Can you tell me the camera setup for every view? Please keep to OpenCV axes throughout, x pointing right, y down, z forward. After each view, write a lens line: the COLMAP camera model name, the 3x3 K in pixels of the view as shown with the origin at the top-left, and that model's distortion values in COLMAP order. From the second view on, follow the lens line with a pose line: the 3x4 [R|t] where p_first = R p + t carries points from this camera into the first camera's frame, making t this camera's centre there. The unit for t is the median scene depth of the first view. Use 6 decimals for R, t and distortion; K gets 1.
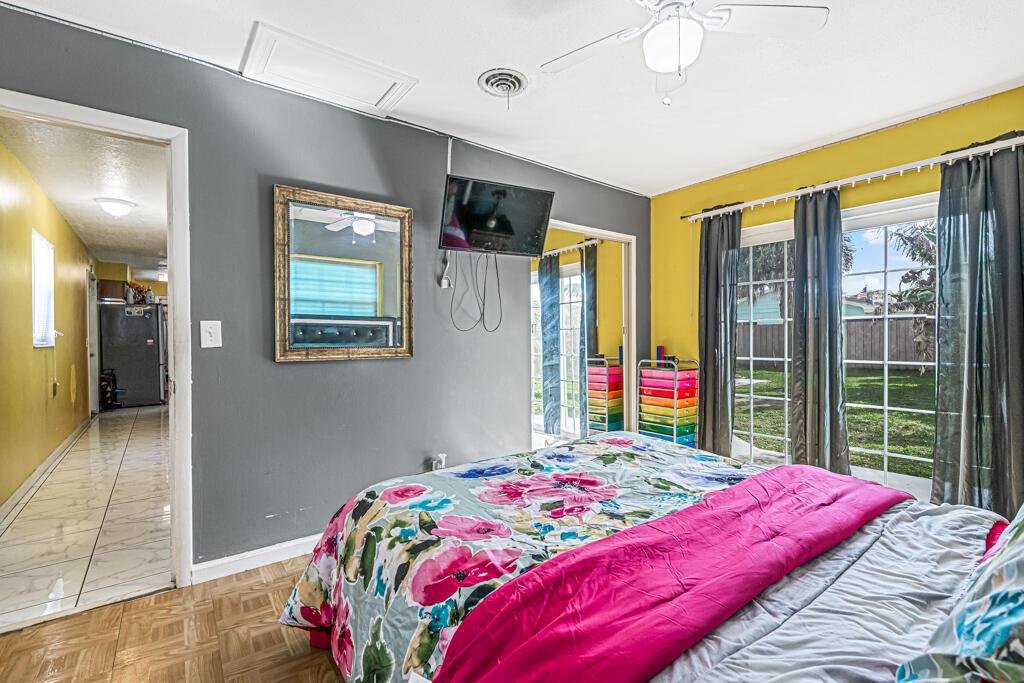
lens RADIAL K [[477.8, 0, 510.3], [0, 477.8, 340.0], [0, 0, 1]] dist [-0.003962, -0.000306]
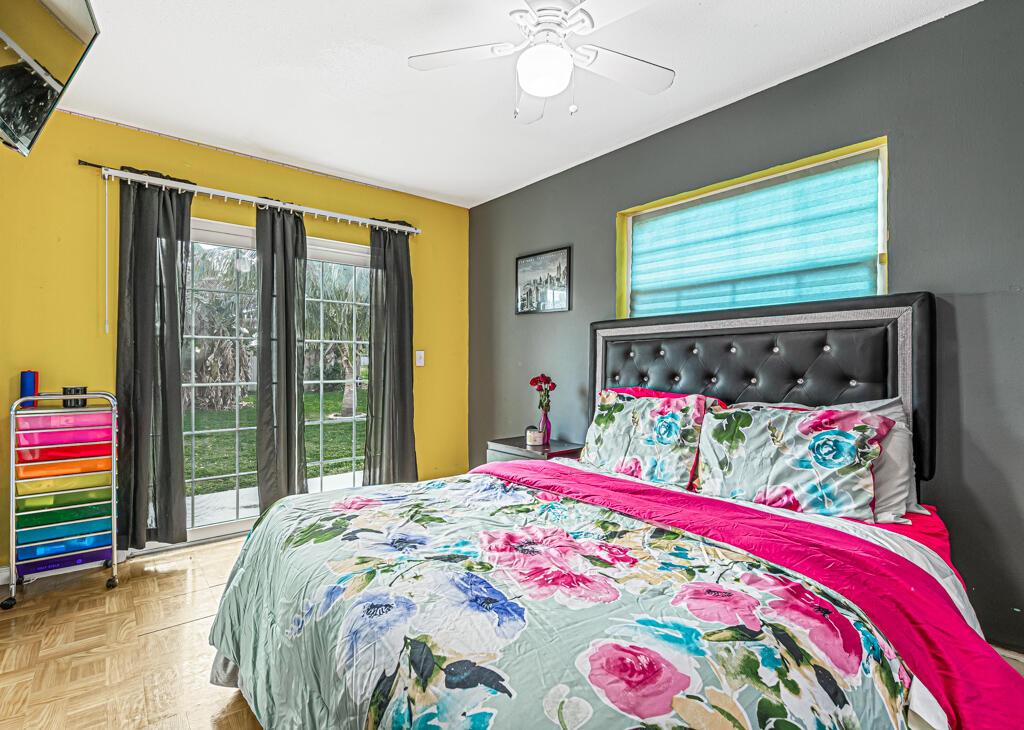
lens RADIAL K [[475.5, 0, 508.7], [0, 475.5, 367.1], [0, 0, 1]] dist [0.013524, -0.000344]
pose [[-0.047430, -0.011384, 0.998810, -0.660425], [-0.003720, 0.999930, 0.011220, 0.000272], [-0.998868, -0.003183, -0.047469, 1.078926]]
